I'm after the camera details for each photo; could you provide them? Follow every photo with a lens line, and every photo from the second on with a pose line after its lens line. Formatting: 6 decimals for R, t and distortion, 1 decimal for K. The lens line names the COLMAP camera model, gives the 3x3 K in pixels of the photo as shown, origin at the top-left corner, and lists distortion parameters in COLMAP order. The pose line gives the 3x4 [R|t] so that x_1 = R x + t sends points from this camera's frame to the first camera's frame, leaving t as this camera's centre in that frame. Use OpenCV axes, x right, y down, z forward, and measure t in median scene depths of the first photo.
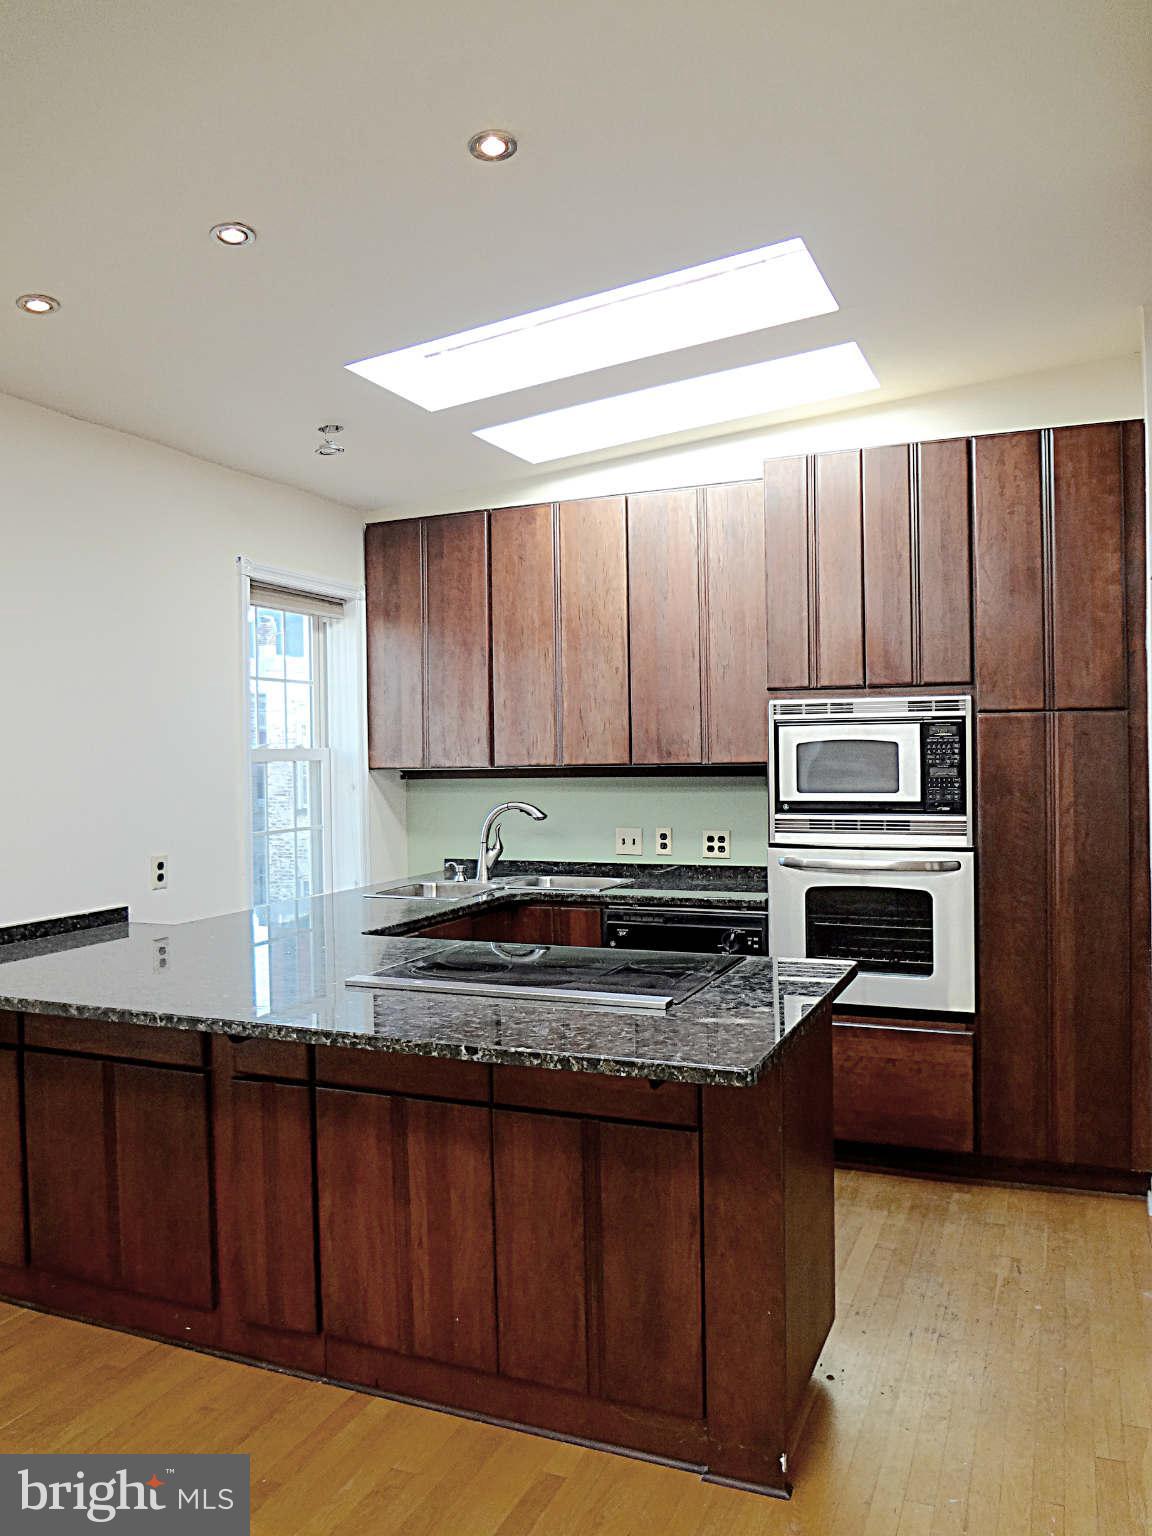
lens RADIAL K [[1131.4, 0, 566.1], [0, 1131.4, 760.5], [0, 0, 1]] dist [-0.045537, -0.004585]
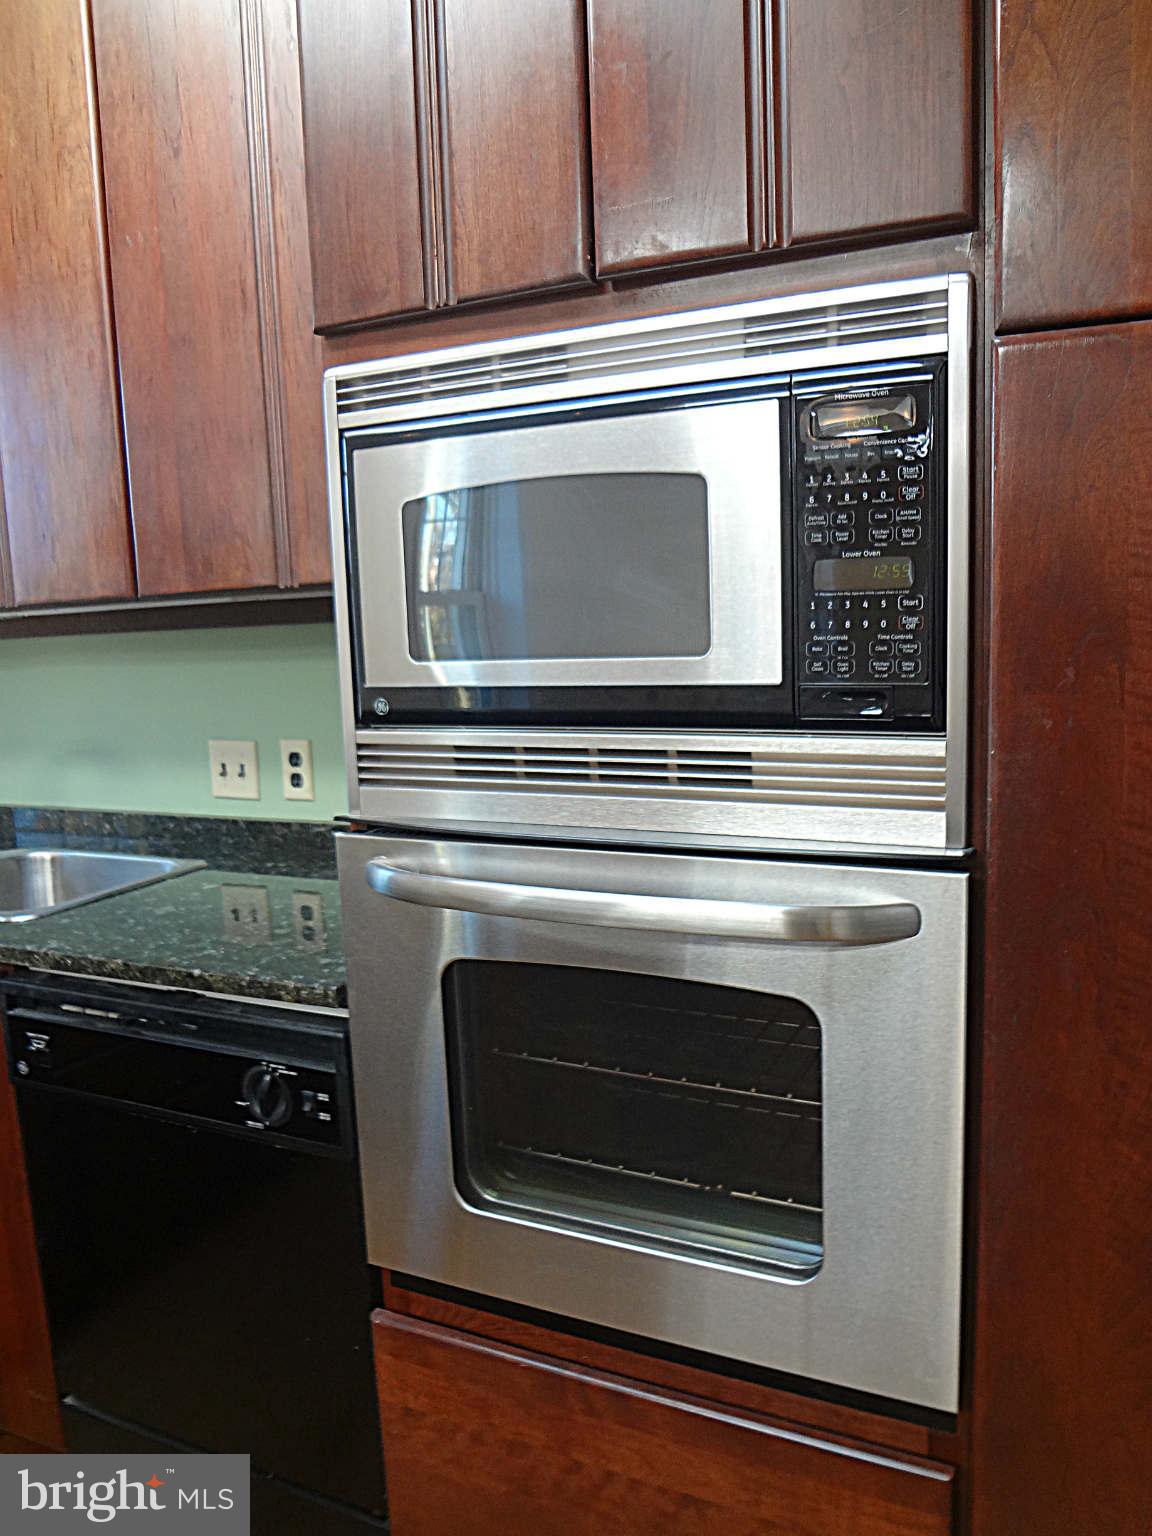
lens RADIAL K [[1131.4, 0, 566.1], [0, 1131.4, 760.5], [0, 0, 1]] dist [-0.045537, -0.004585]
pose [[0.998525, -0.019192, -0.050786, 0.269533], [0.025418, 0.991839, 0.124941, 0.018159], [0.047974, -0.126048, 0.990864, 0.703980]]
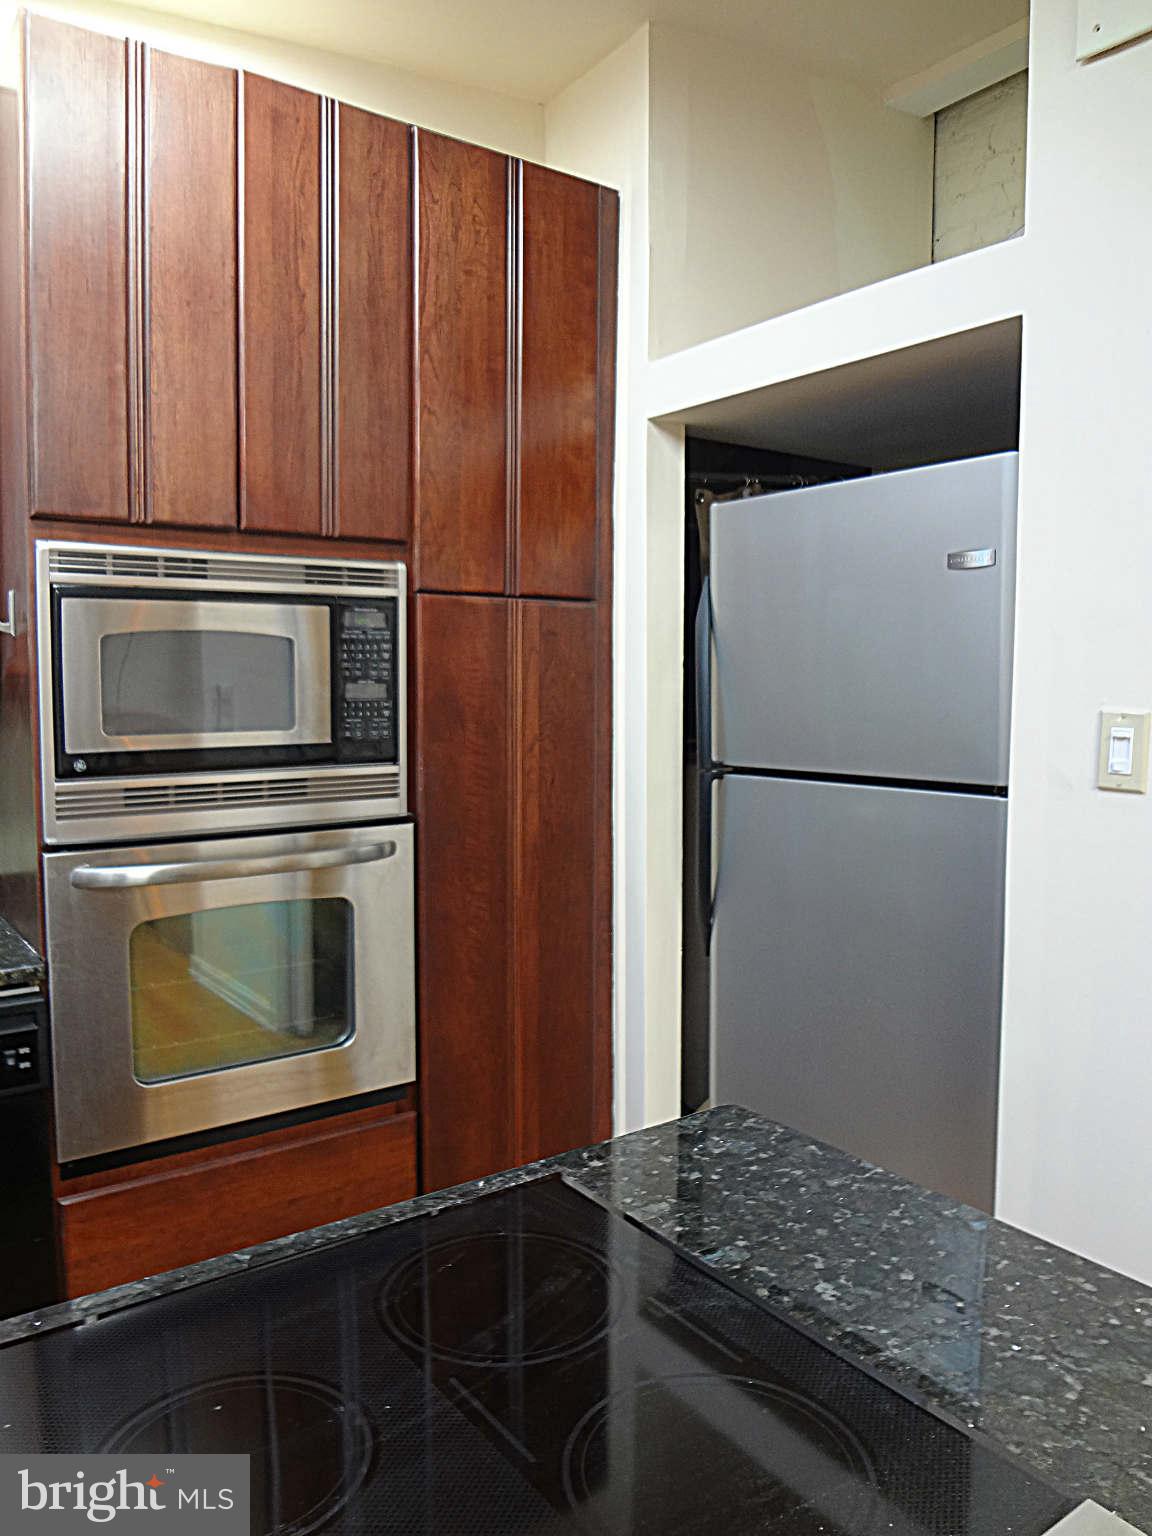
lens RADIAL K [[1130.2, 0, 577.9], [0, 1130.2, 750.0], [0, 0, 1]] dist [-0.094157, 0.101030]
pose [[0.509887, -0.049033, 0.858843, -0.107887], [-0.006418, 0.998130, 0.060795, 0.004253], [-0.860217, -0.036511, 0.508619, 0.591094]]
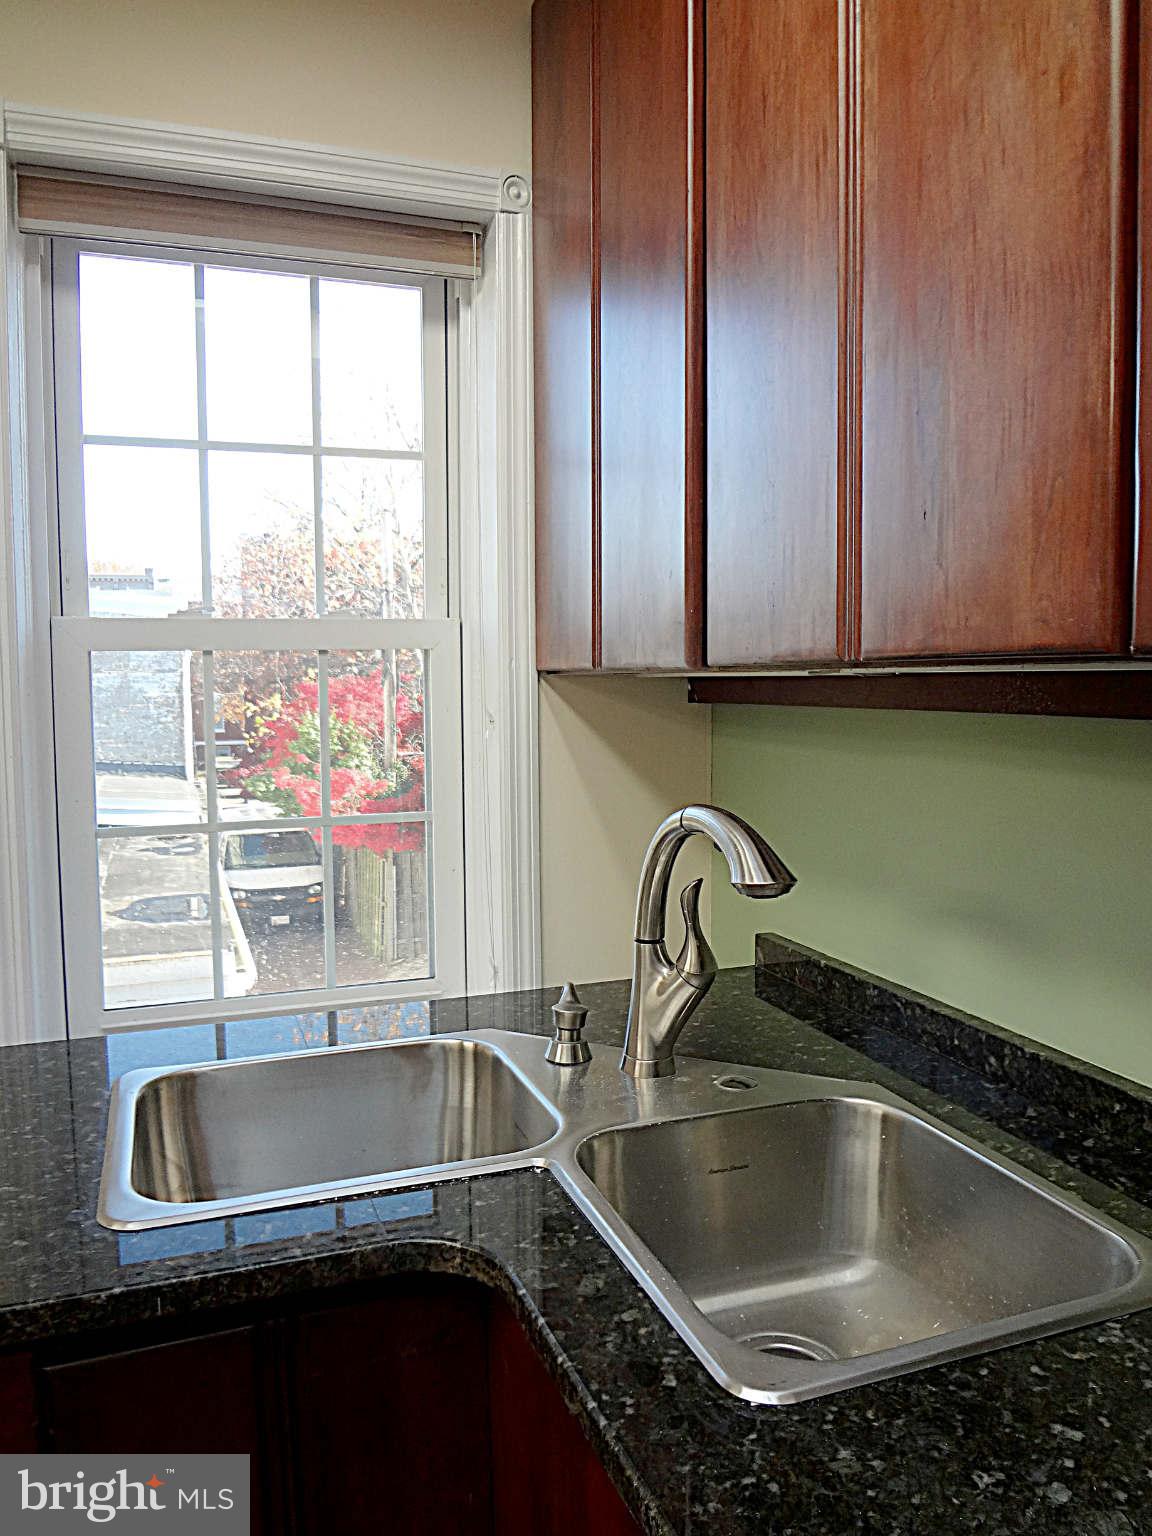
lens RADIAL K [[1126.4, 0, 576.0], [0, 1126.4, 768.0], [0, 0, 1]] dist [-0.028664, 0.000984]
pose [[0.685344, 0.069262, -0.724918, 0.141149], [-0.007392, 0.996077, 0.088182, 0.008535], [0.728182, -0.055076, 0.683167, 0.975268]]
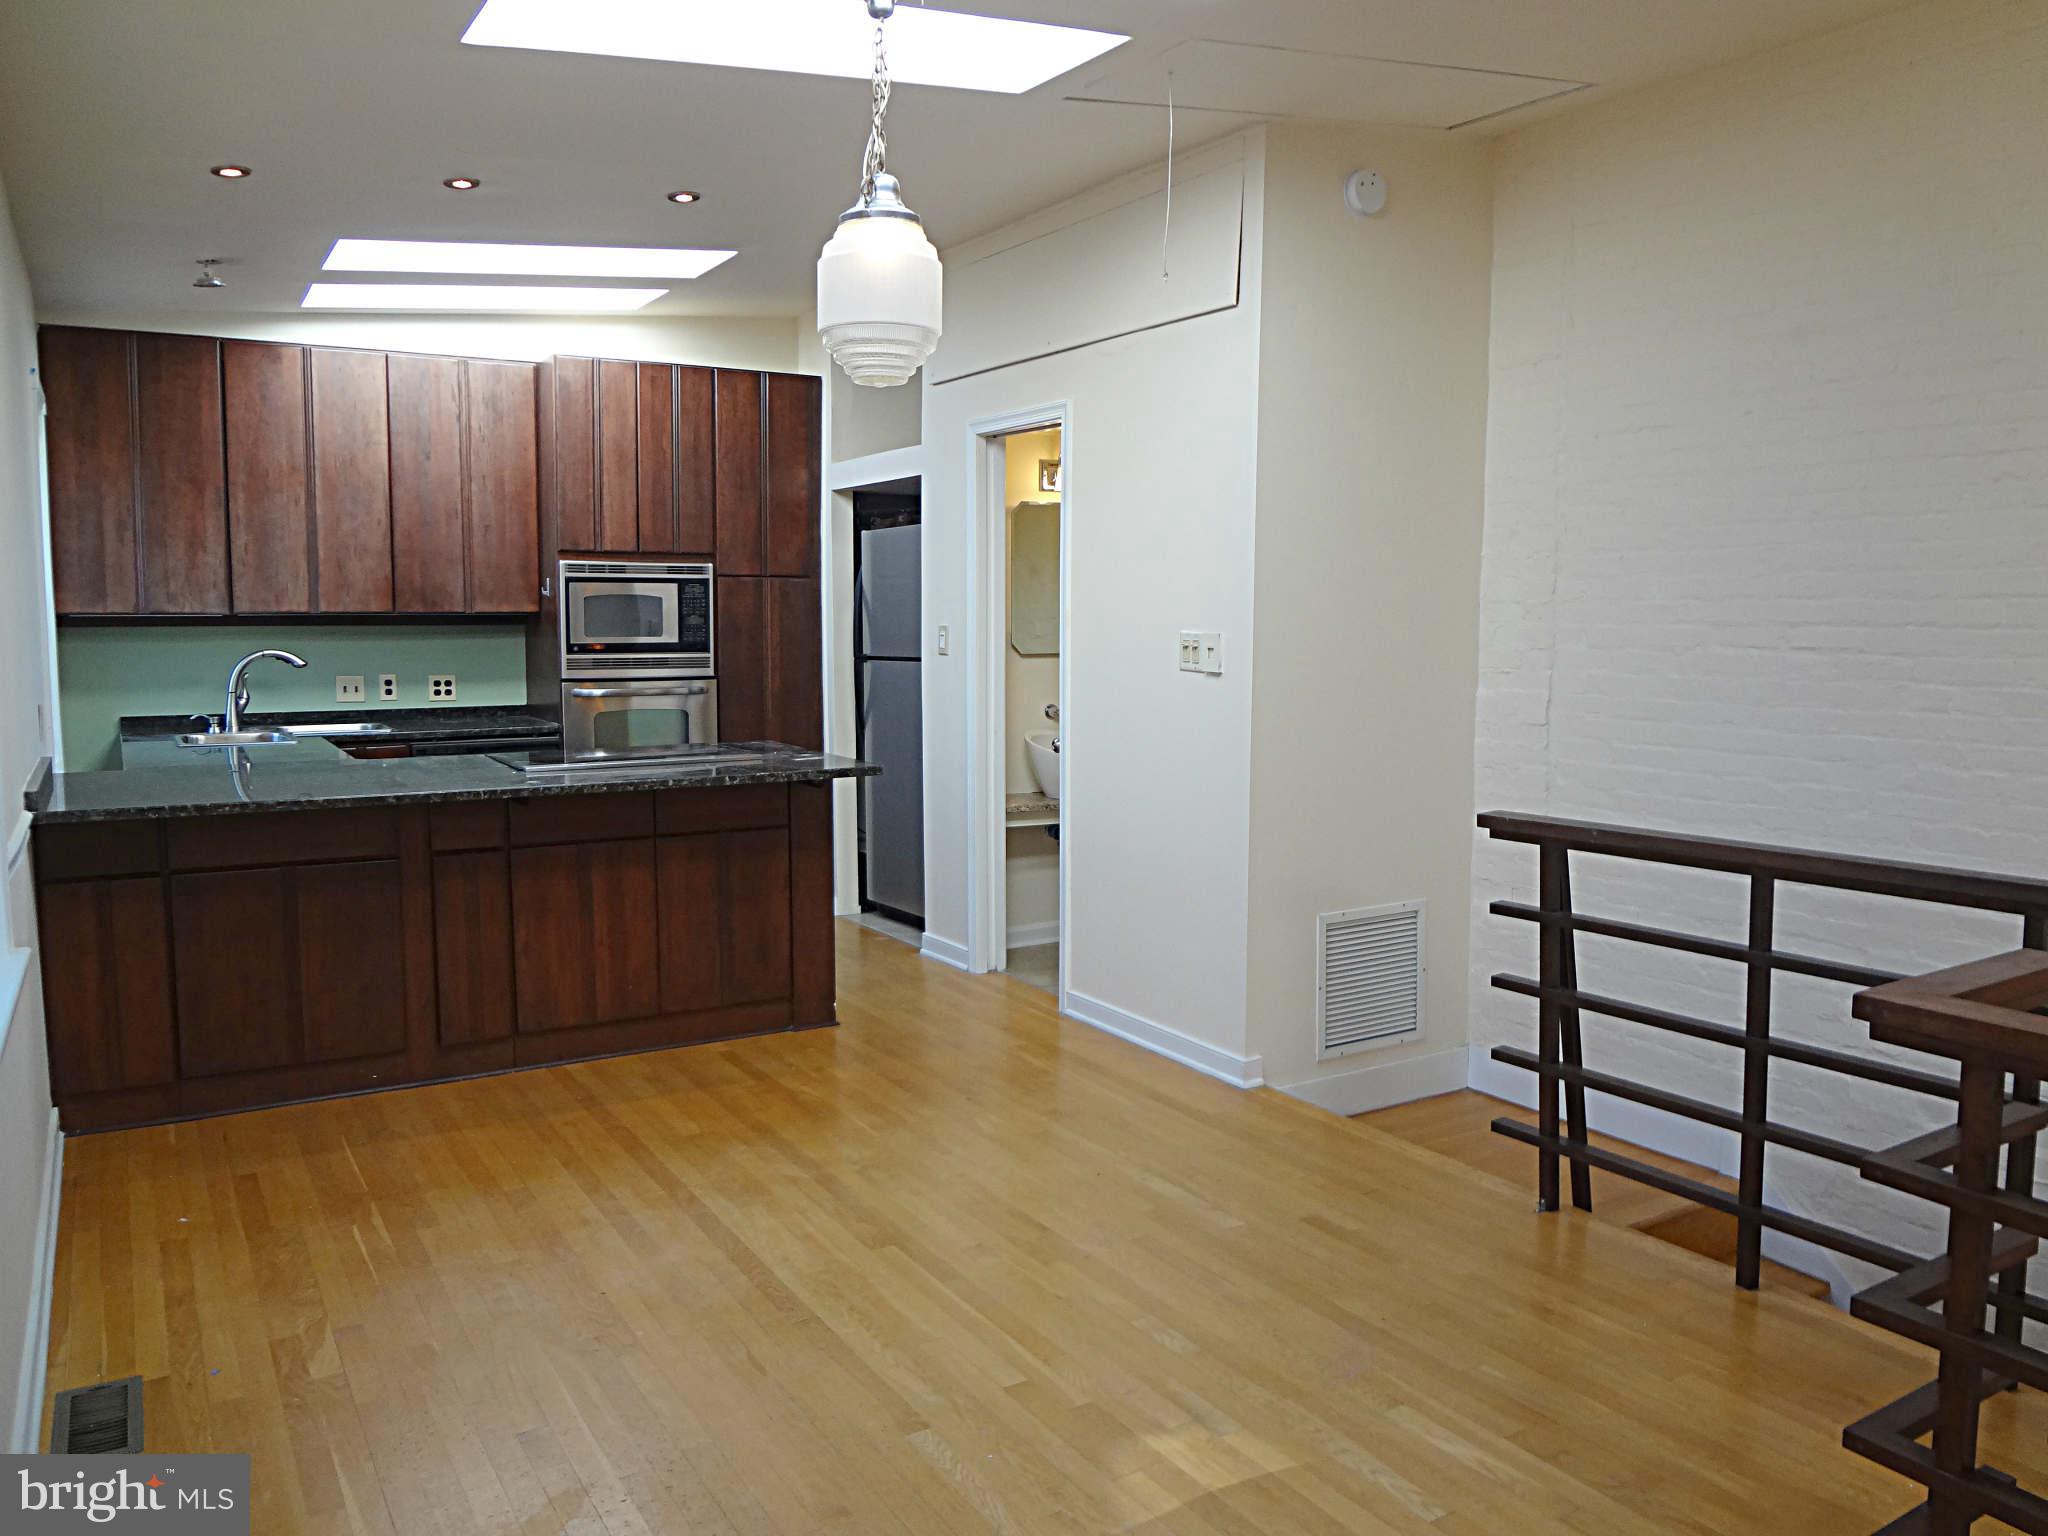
lens RADIAL K [[1508.7, 0, 1024.0], [0, 1508.7, 768.0], [0, 0, 1]] dist [-0.080768, 0.085650]
pose [[0.574003, -0.068609, 0.815974, -0.880182], [-0.009657, 0.995847, 0.090526, 0.019146], [-0.818796, -0.059843, 0.570956, -0.337138]]
